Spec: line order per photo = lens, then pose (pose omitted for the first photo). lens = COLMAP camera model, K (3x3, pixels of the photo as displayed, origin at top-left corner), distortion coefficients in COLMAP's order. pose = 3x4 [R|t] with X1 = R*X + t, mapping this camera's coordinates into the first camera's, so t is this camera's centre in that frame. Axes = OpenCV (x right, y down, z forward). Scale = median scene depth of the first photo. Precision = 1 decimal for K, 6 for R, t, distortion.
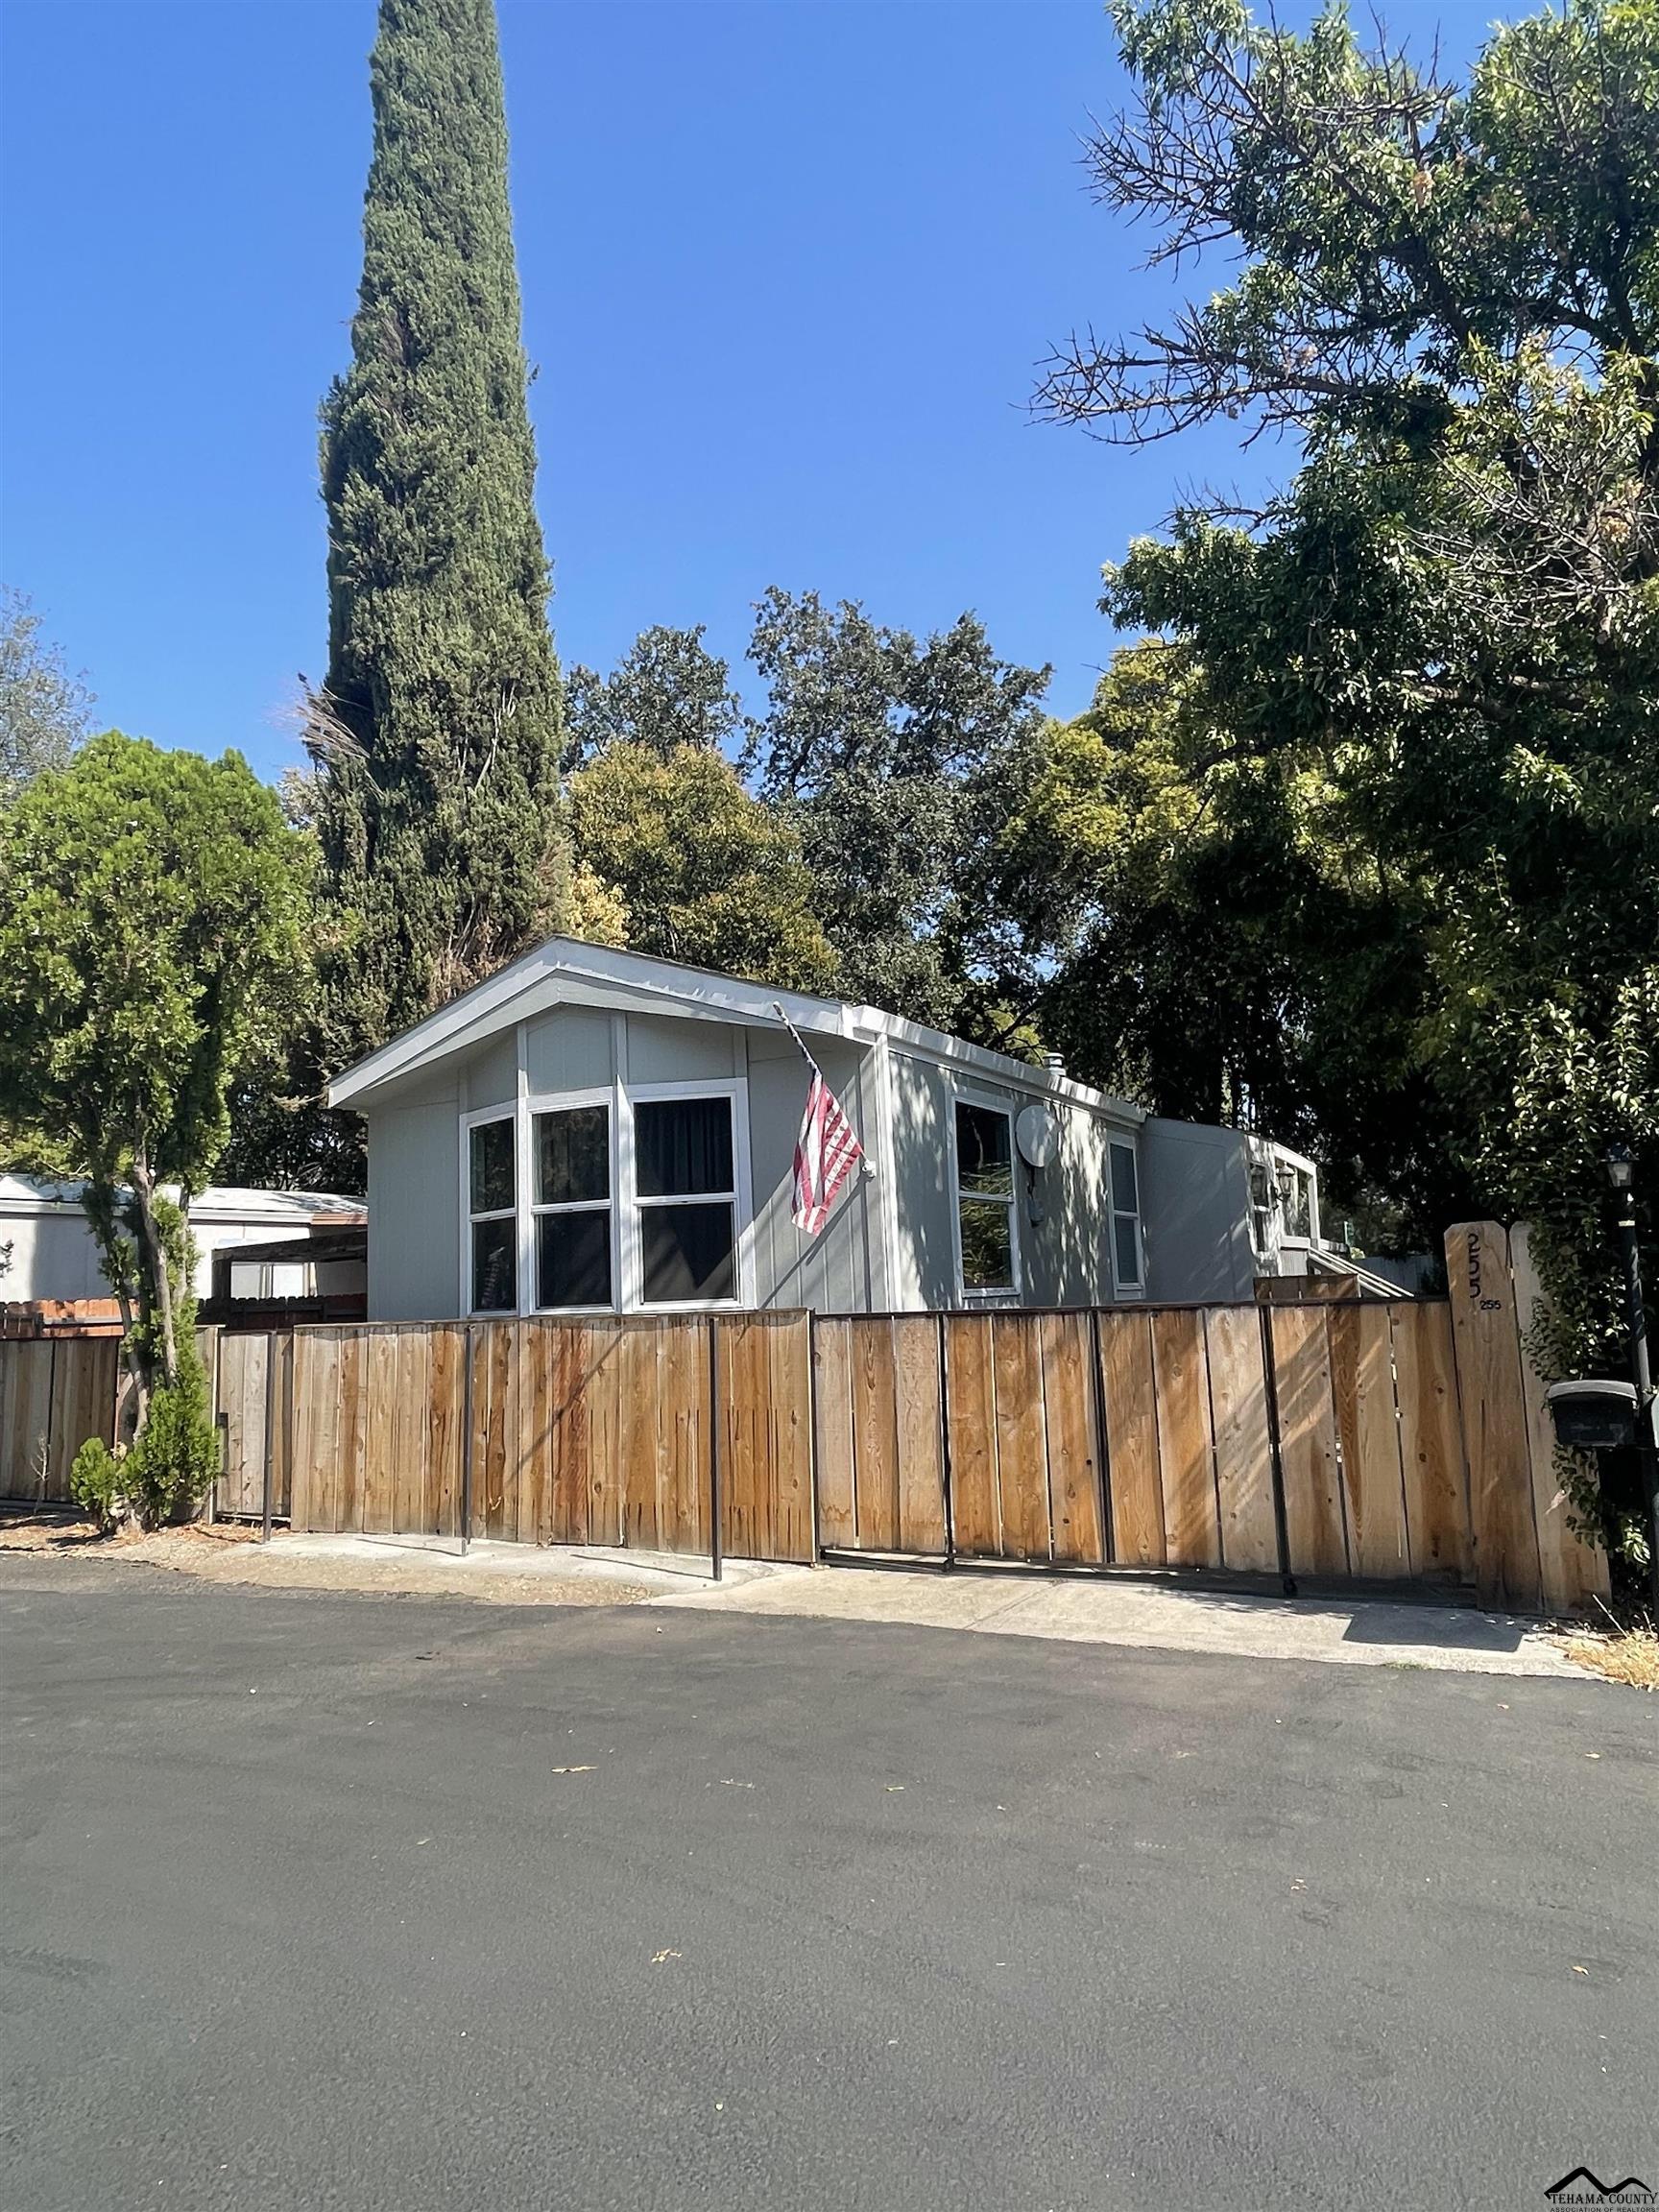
lens RADIAL K [[1345.4, 0, 832.8], [0, 1345.4, 1104.5], [0, 0, 1]] dist [0.058038, -0.000581]
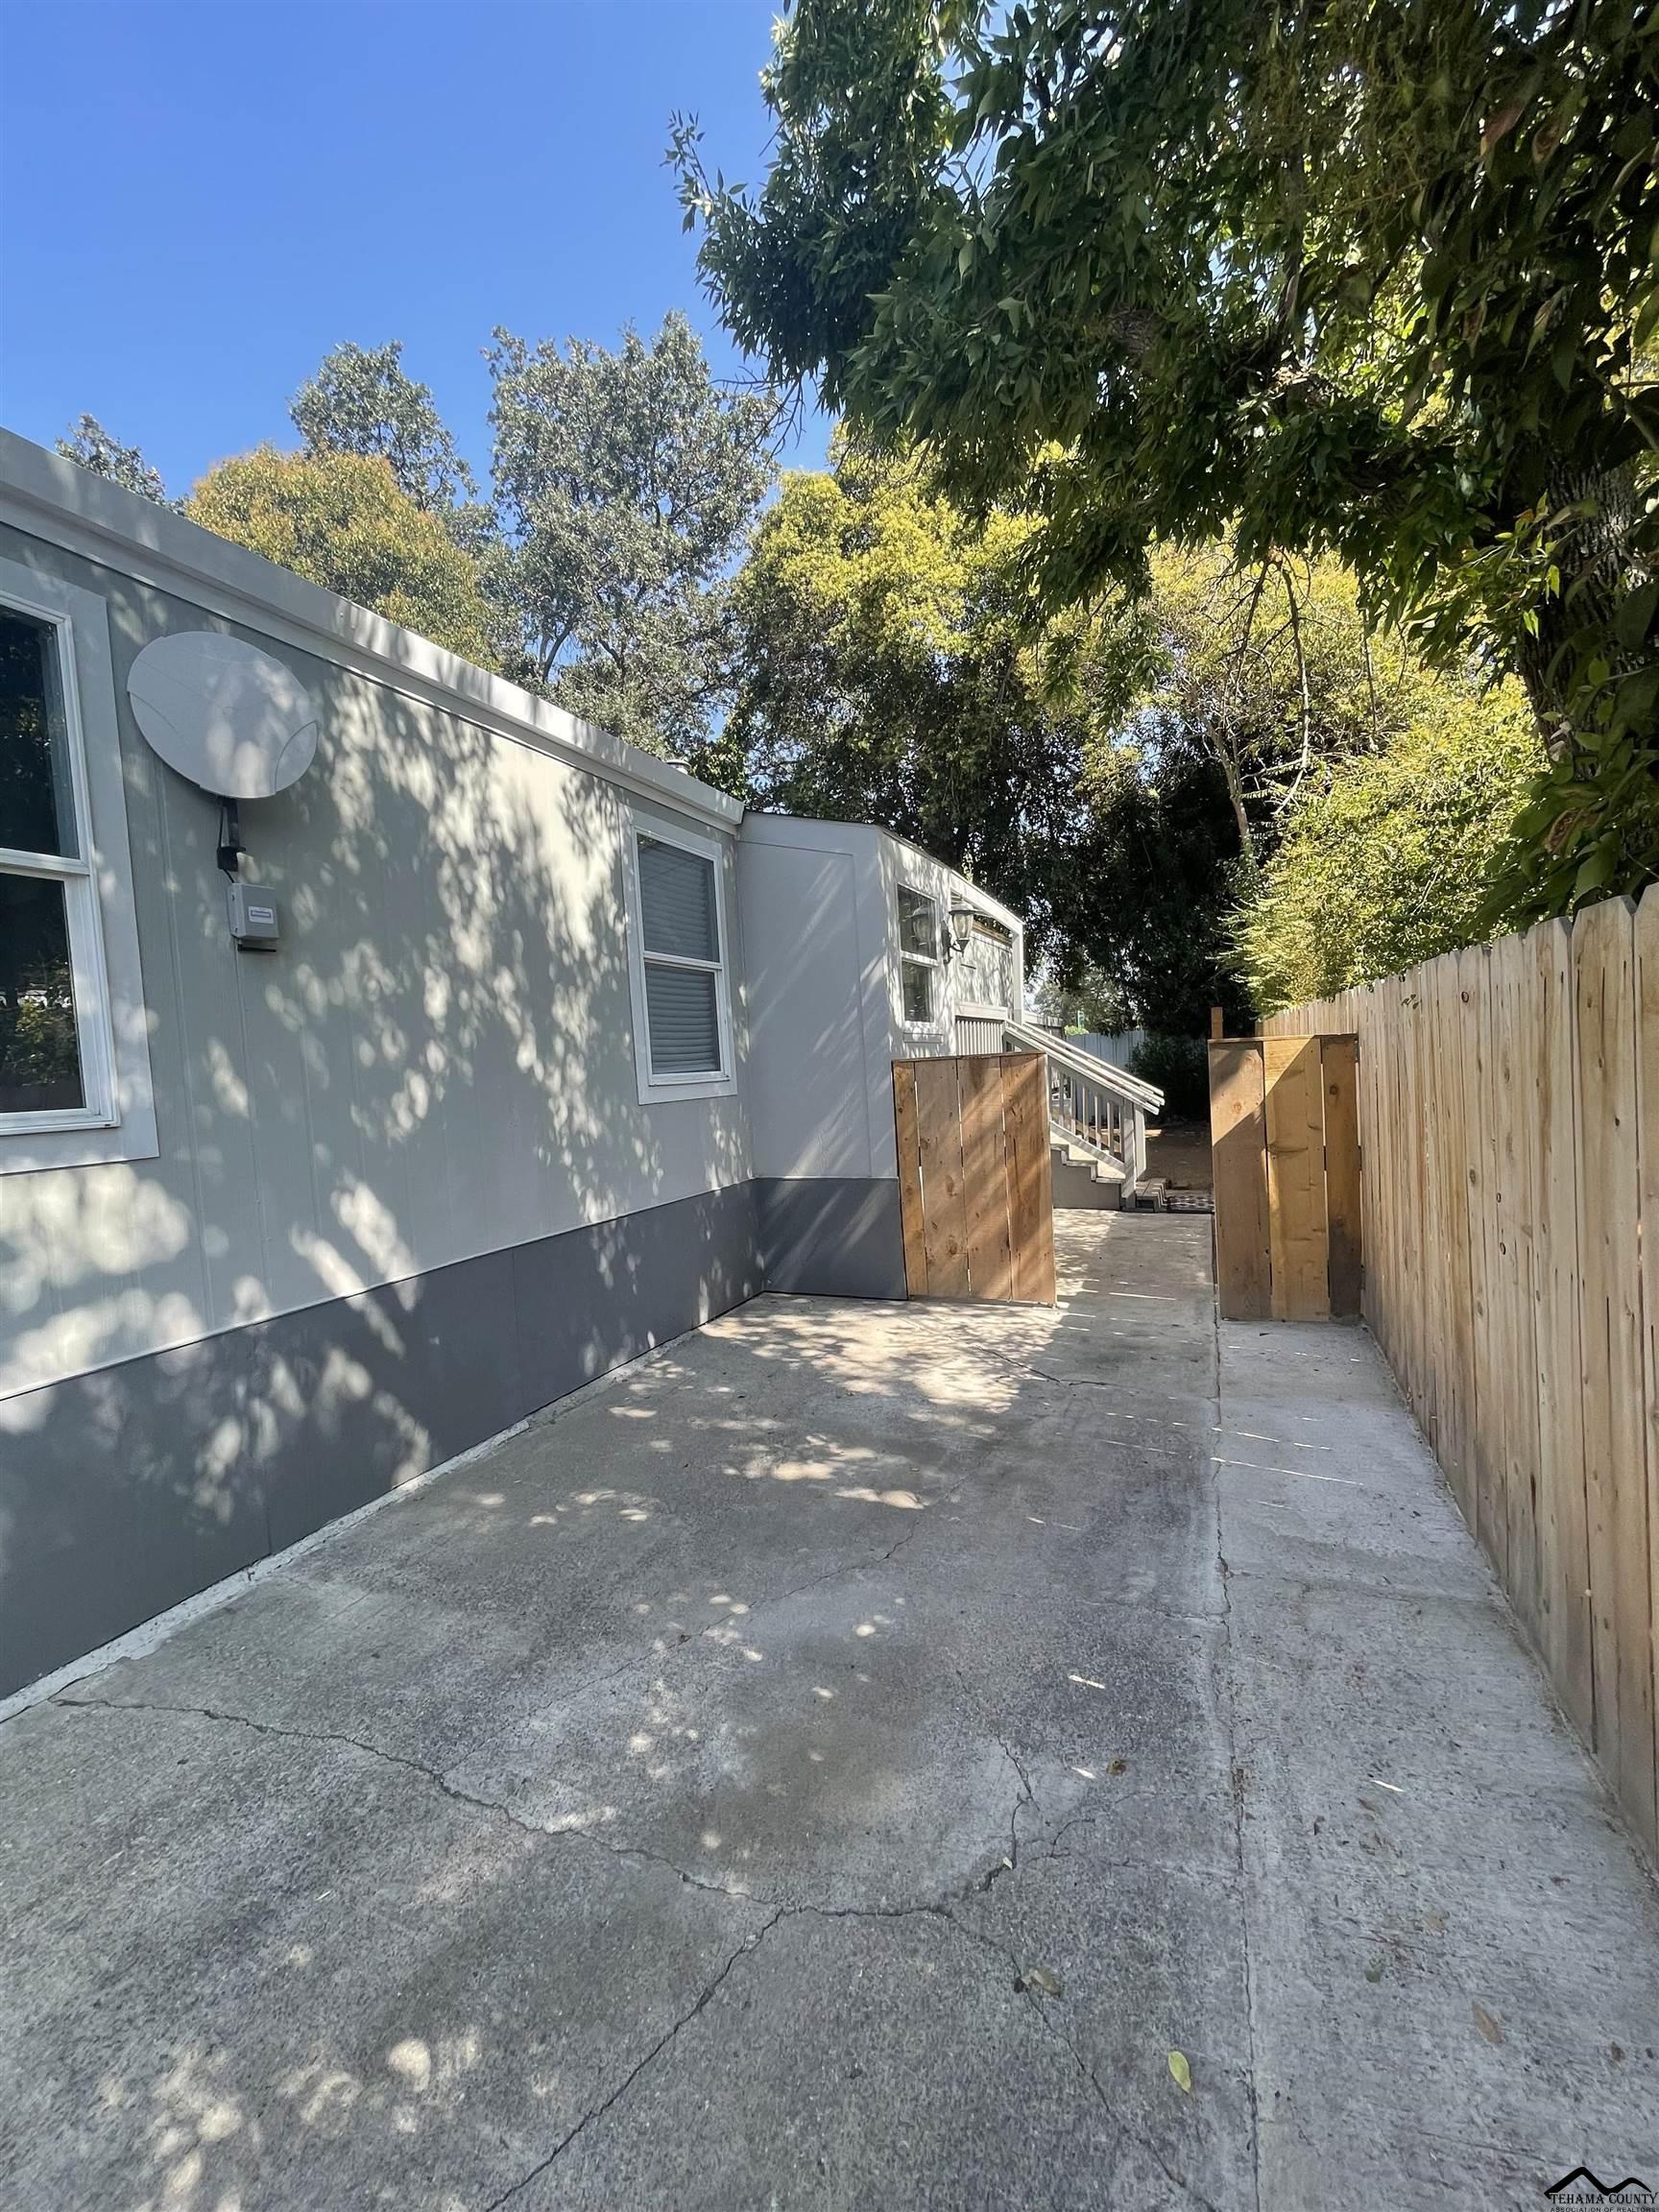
lens RADIAL K [[892.2, 0, 833.6], [0, 892.2, 1089.5], [0, 0, 1]] dist [0.001758, -0.000140]
pose [[0.996531, -0.017814, 0.081292, 0.228287], [0.004265, 0.986470, 0.163888, 0.065924], [-0.083112, -0.162973, 0.983124, 0.536265]]
